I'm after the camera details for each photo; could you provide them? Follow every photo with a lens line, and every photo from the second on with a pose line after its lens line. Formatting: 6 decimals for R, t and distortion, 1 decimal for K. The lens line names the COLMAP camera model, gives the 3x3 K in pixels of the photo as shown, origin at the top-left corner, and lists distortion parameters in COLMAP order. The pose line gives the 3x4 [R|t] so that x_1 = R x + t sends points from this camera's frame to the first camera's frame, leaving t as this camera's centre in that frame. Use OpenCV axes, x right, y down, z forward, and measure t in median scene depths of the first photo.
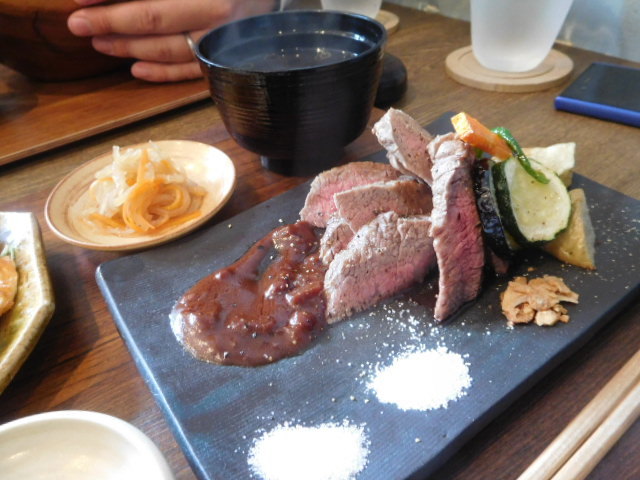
lens RADIAL K [[471.5, 0, 320.0], [0, 471.5, 240.0], [0, 0, 1]] dist [-0.010463, -0.007605]
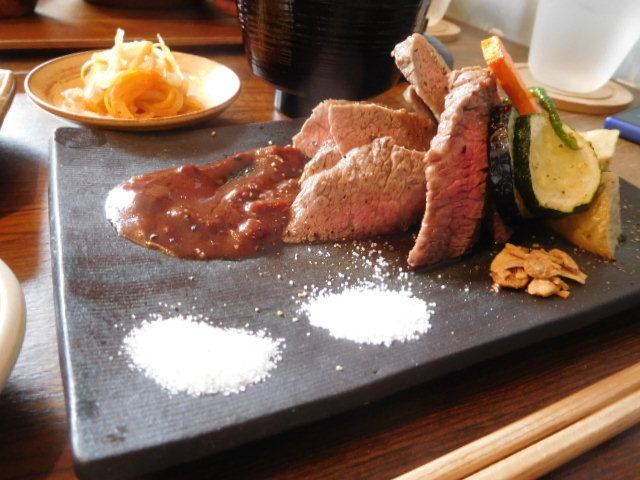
lens RADIAL K [[471.5, 0, 320.0], [0, 471.5, 240.0], [0, 0, 1]] dist [-0.010463, -0.007605]
pose [[0.968354, 0.243604, -0.054302, 0.130822], [-0.246562, 0.967465, -0.056742, 0.214223], [0.038713, 0.068335, 0.996911, 0.167253]]
